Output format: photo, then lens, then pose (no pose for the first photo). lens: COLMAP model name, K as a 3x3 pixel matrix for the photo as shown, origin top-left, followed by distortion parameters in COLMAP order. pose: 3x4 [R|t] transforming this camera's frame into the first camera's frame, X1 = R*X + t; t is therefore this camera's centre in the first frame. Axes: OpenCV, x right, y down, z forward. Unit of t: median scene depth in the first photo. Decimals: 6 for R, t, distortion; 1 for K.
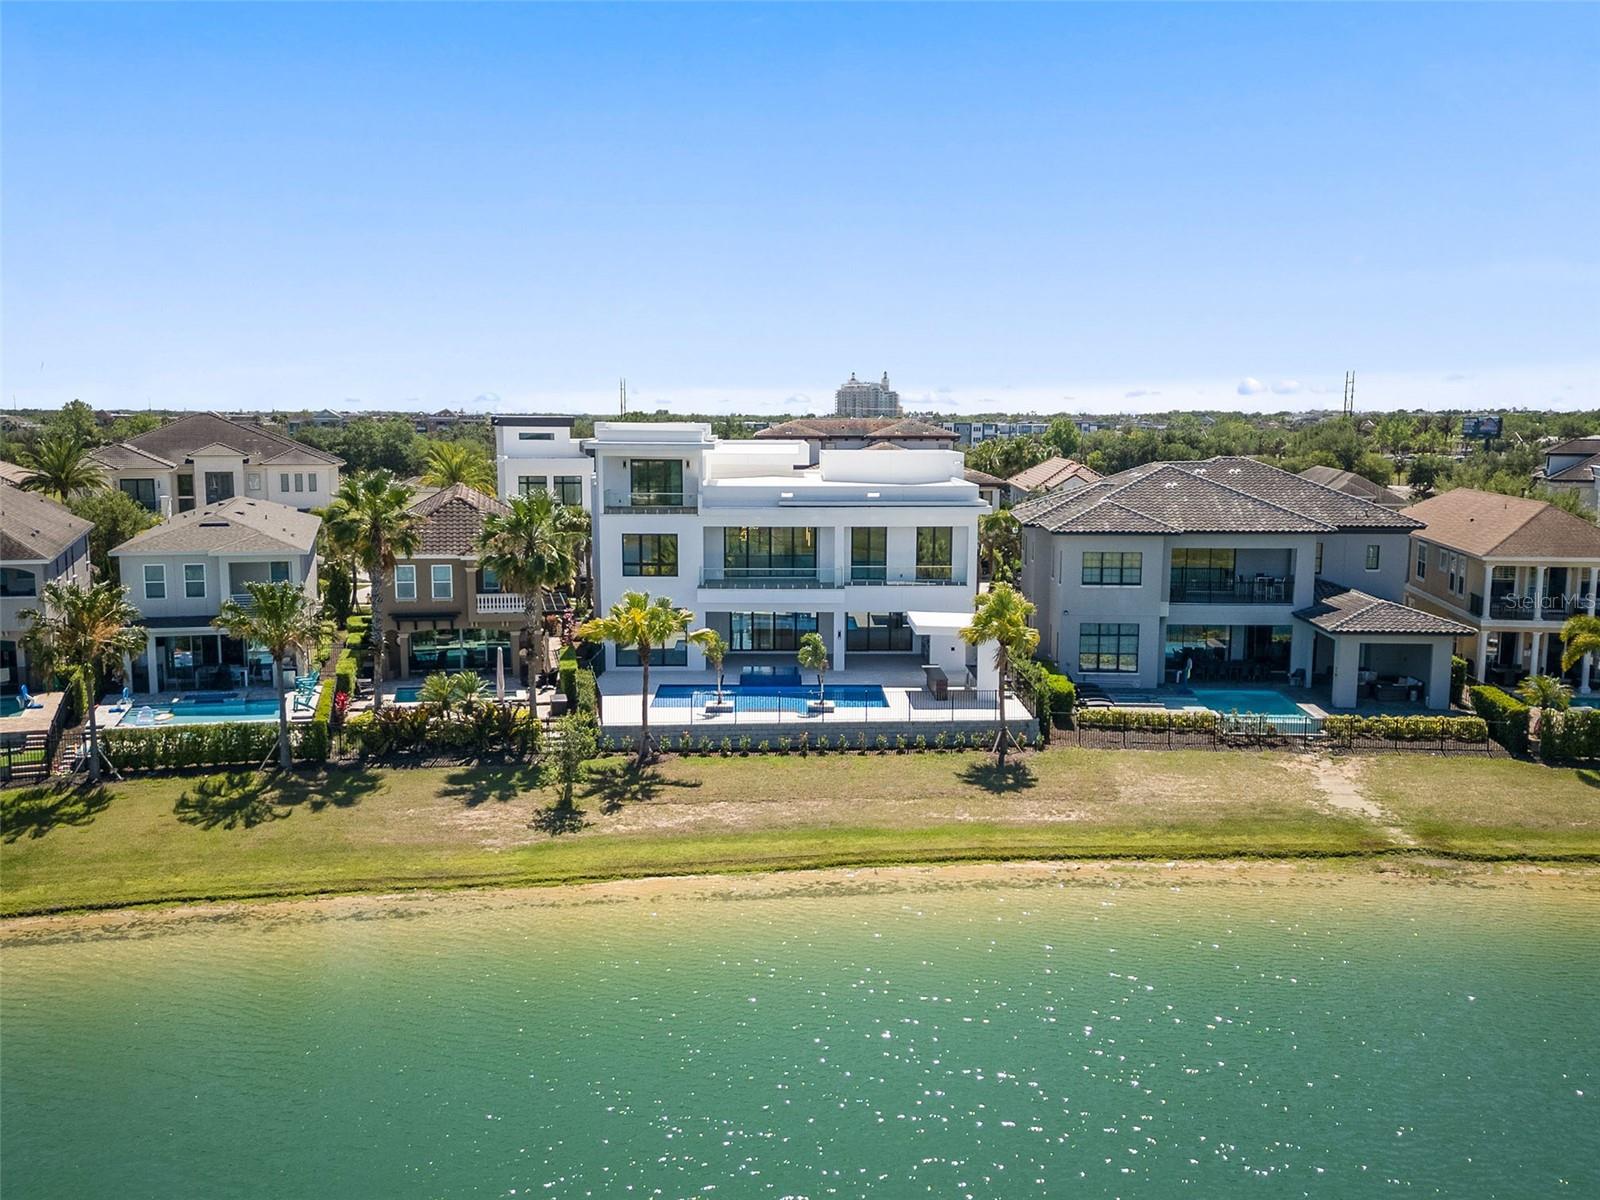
lens RADIAL K [[1439.7, 0, 821.5], [0, 1439.7, 635.6], [0, 0, 1]] dist [0.132396, -0.243292]
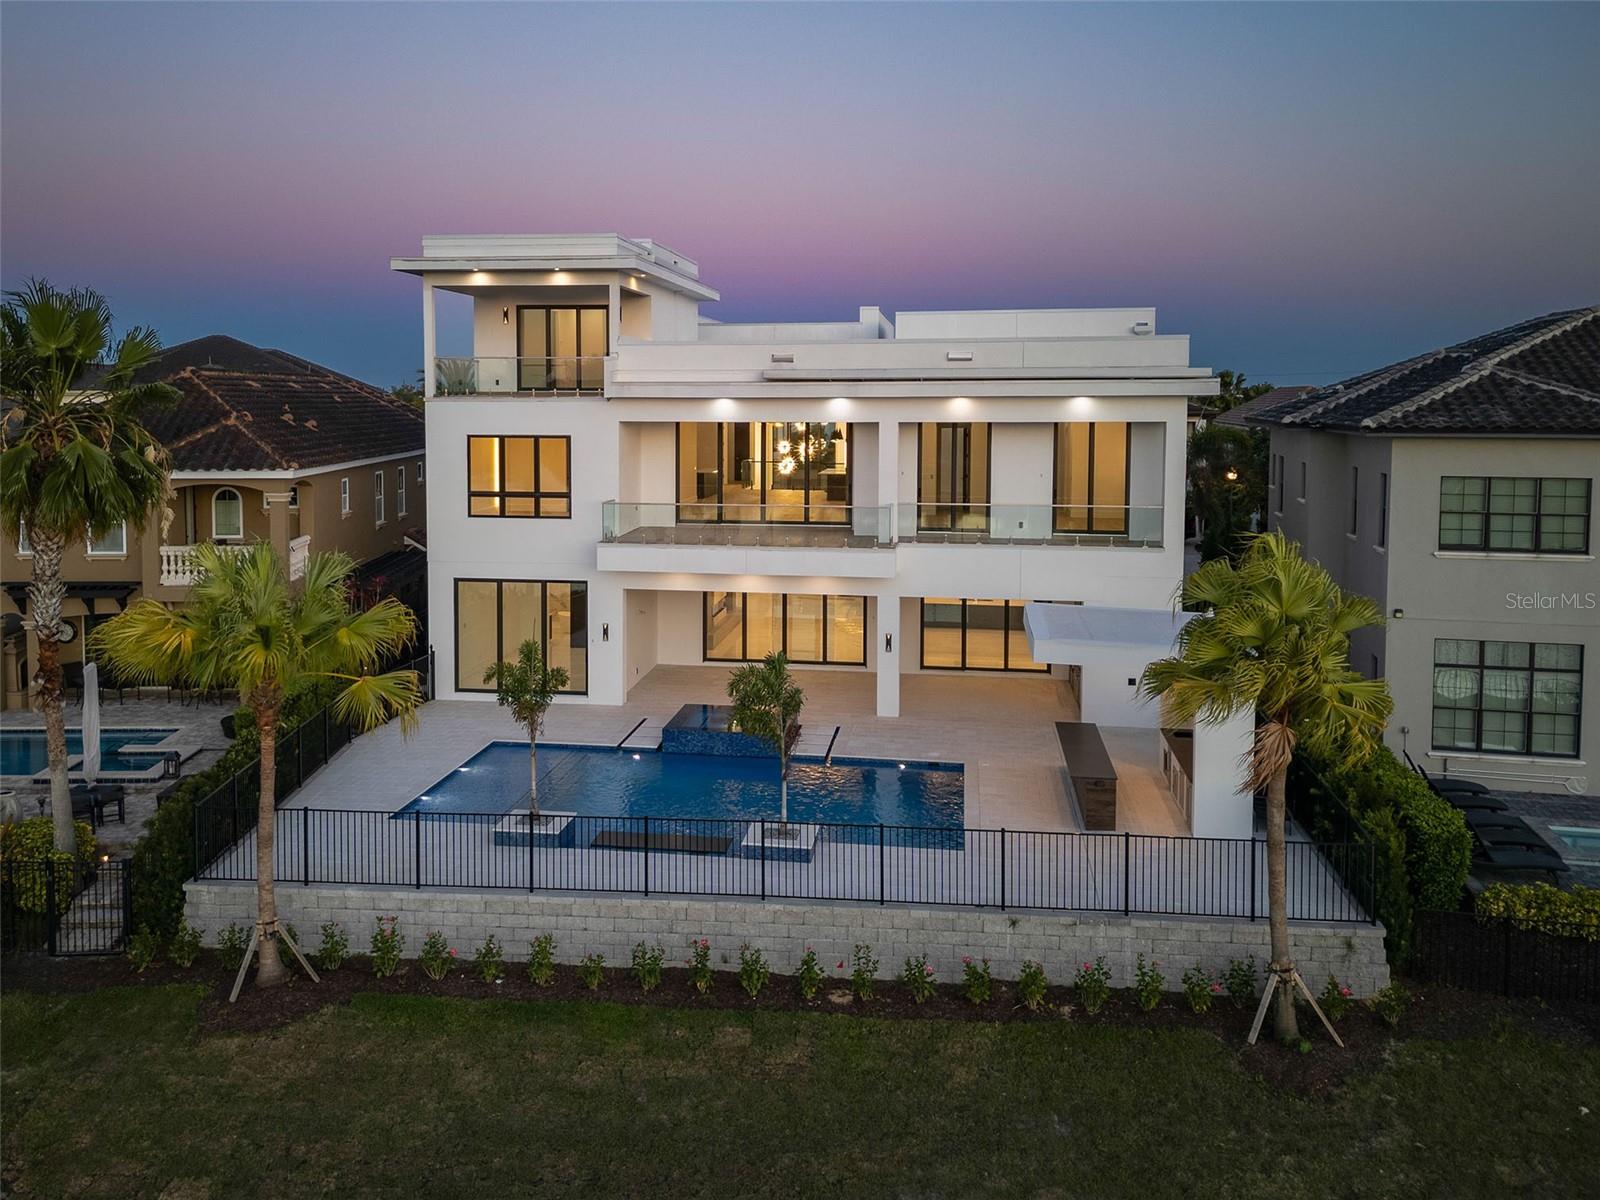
lens RADIAL K [[1365.6, 0, 750.4], [0, 1365.6, 485.3], [0, 0, 1]] dist [0.034403, -0.006742]
pose [[0.982294, 0.010112, -0.187074, 0.053025], [-0.026097, 0.996193, -0.083182, -0.014857], [0.185520, 0.086591, 0.978818, 0.549090]]
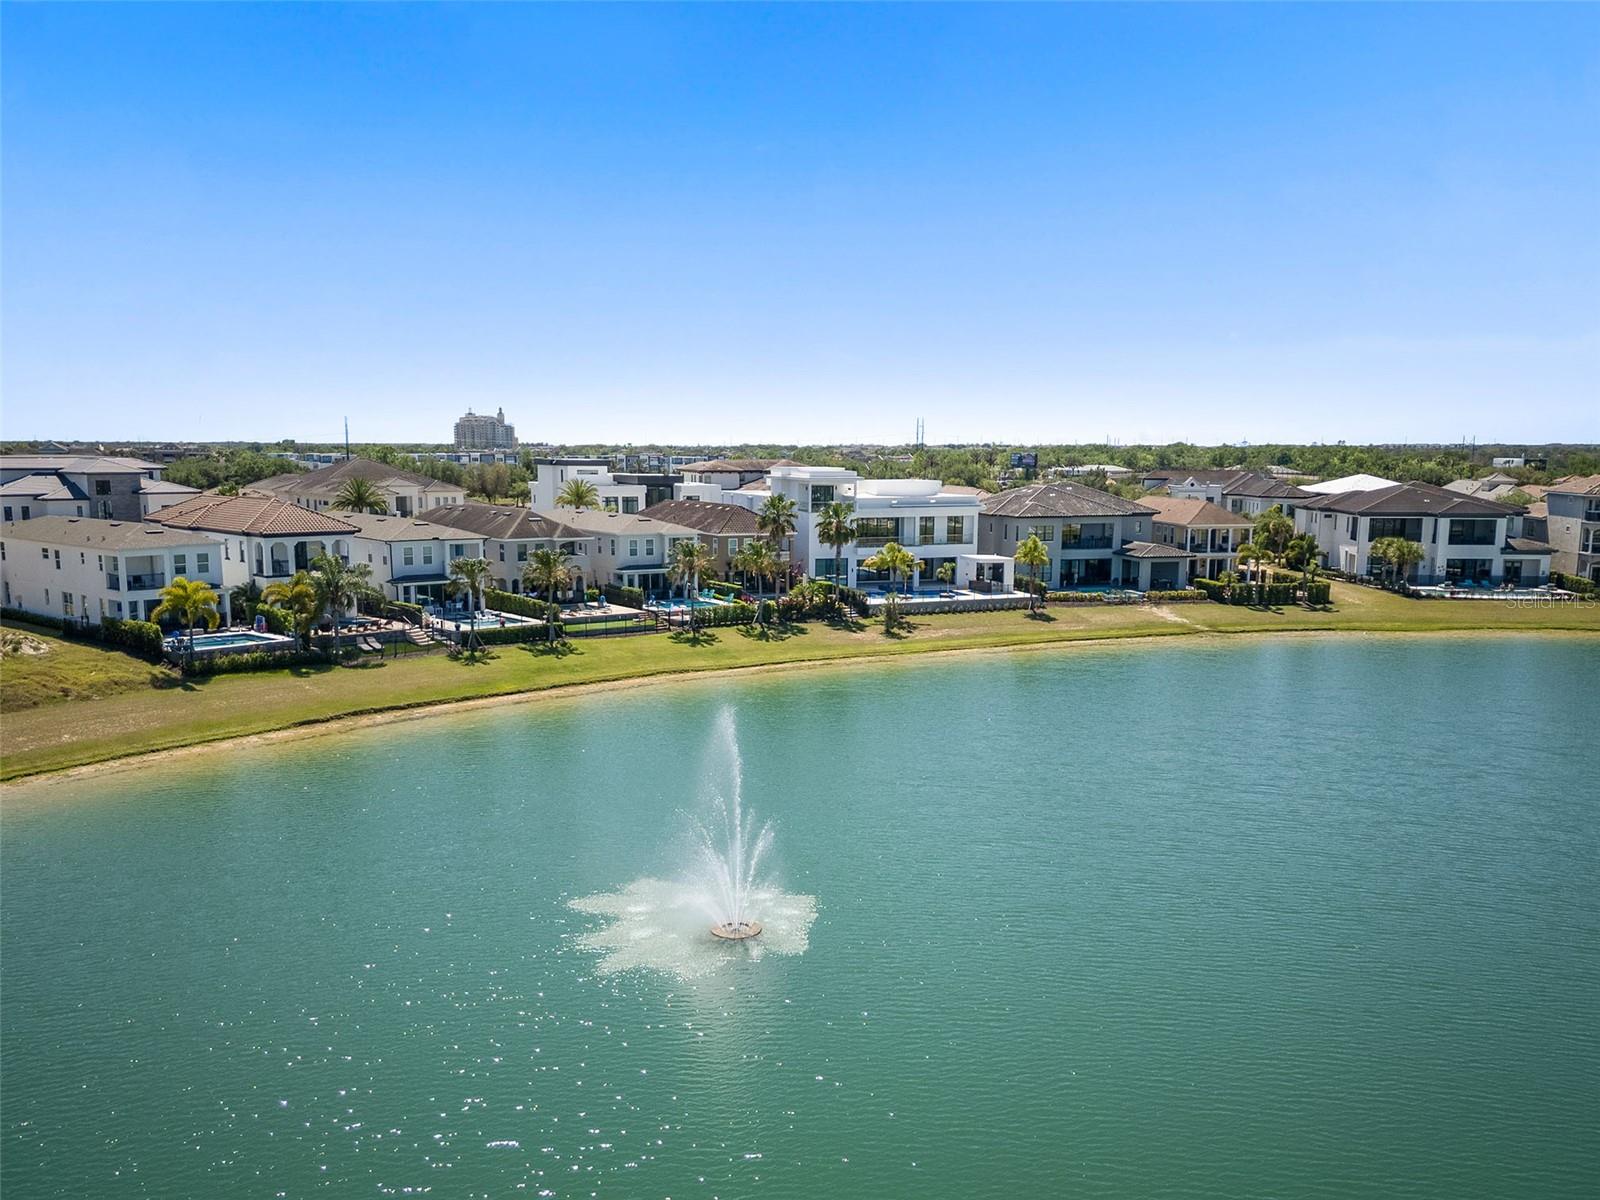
lens RADIAL K [[1219.9, 0, 811.2], [0, 1219.9, 641.4], [0, 0, 1]] dist [0.103153, -0.002286]
pose [[0.959843, -0.043998, 0.277065, -0.644471], [0.042257, 0.999032, 0.012253, 0.078039], [-0.277336, -0.000053, 0.960773, -0.671164]]
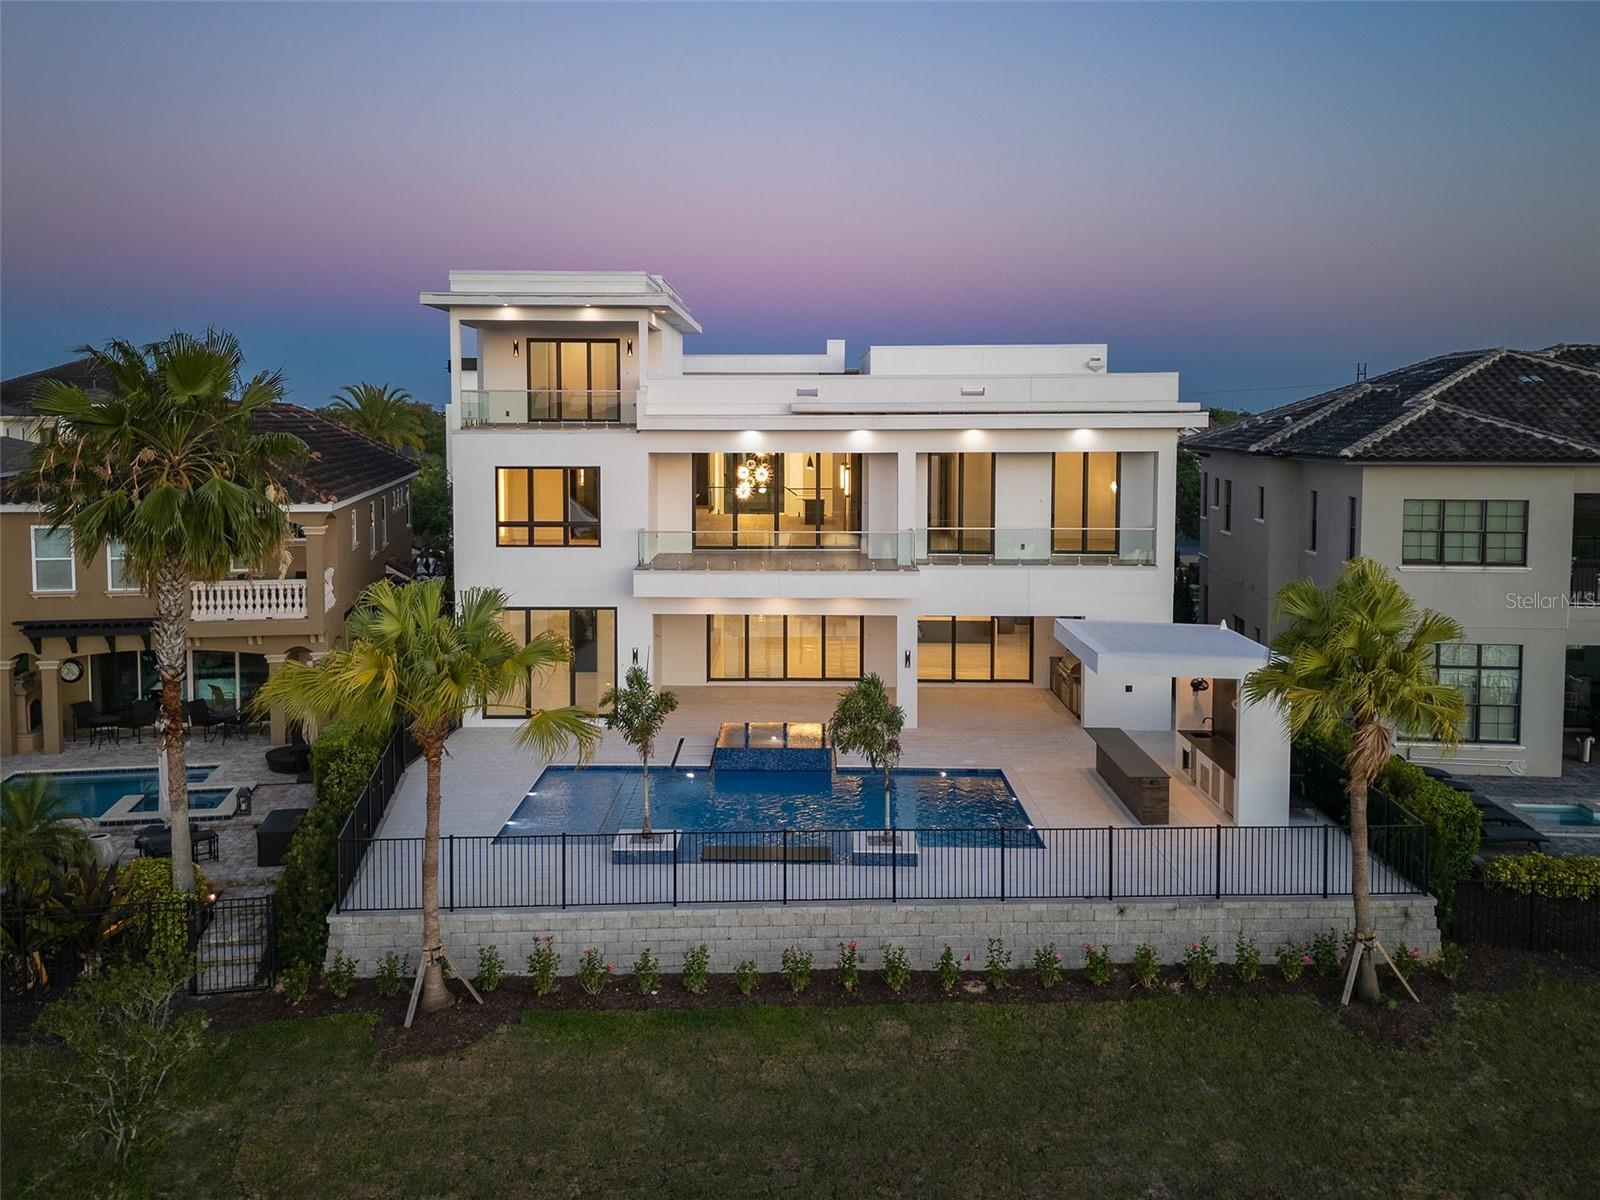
lens RADIAL K [[1337.6, 0, 787.7], [0, 1337.6, 501.3], [0, 0, 1]] dist [0.034389, -0.008160]
pose [[0.999044, -0.000135, -0.043711, -0.010515], [-0.003657, 0.996231, -0.086660, -0.016194], [0.043558, 0.086737, 0.995279, 0.526306]]
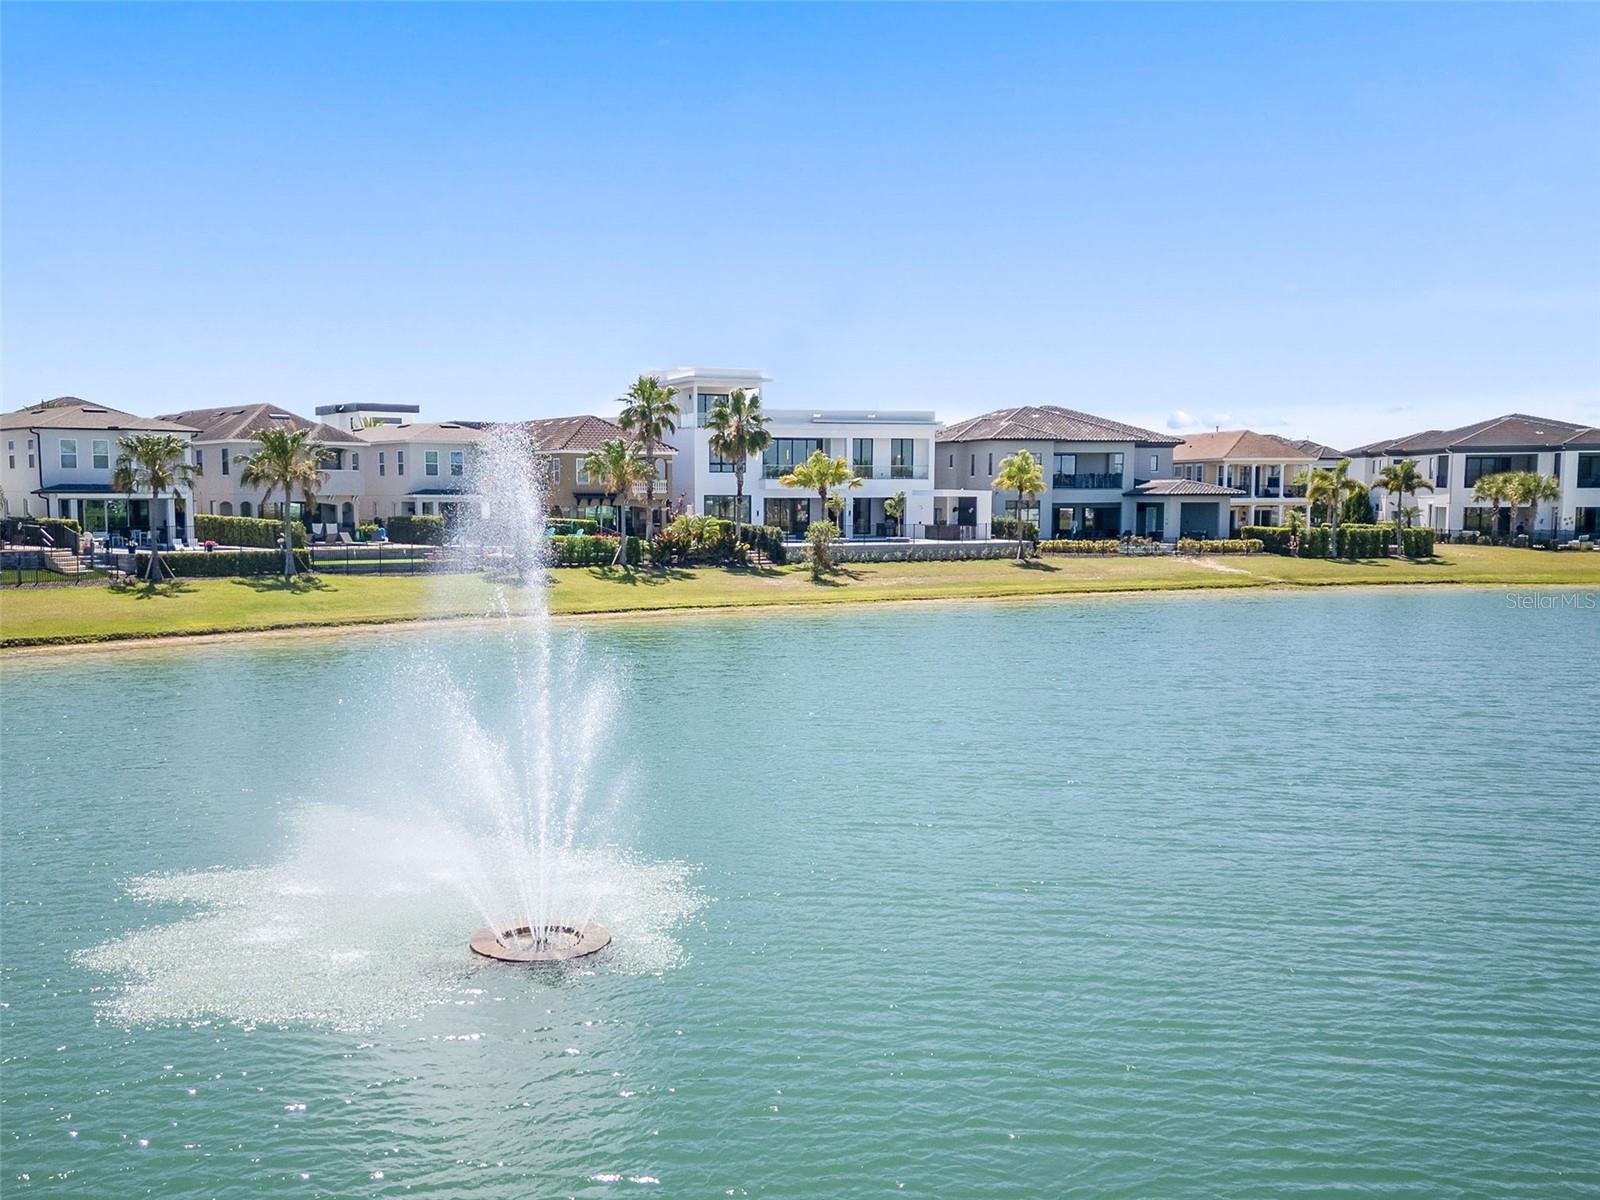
lens RADIAL K [[1456.5, 0, 748.3], [0, 1456.5, 606.3], [0, 0, 1]] dist [0.085059, -0.012903]
pose [[0.947717, -0.029787, 0.317719, -0.567821], [0.051589, 0.996839, -0.060427, 0.181071], [-0.314915, 0.073658, 0.946257, -0.358183]]
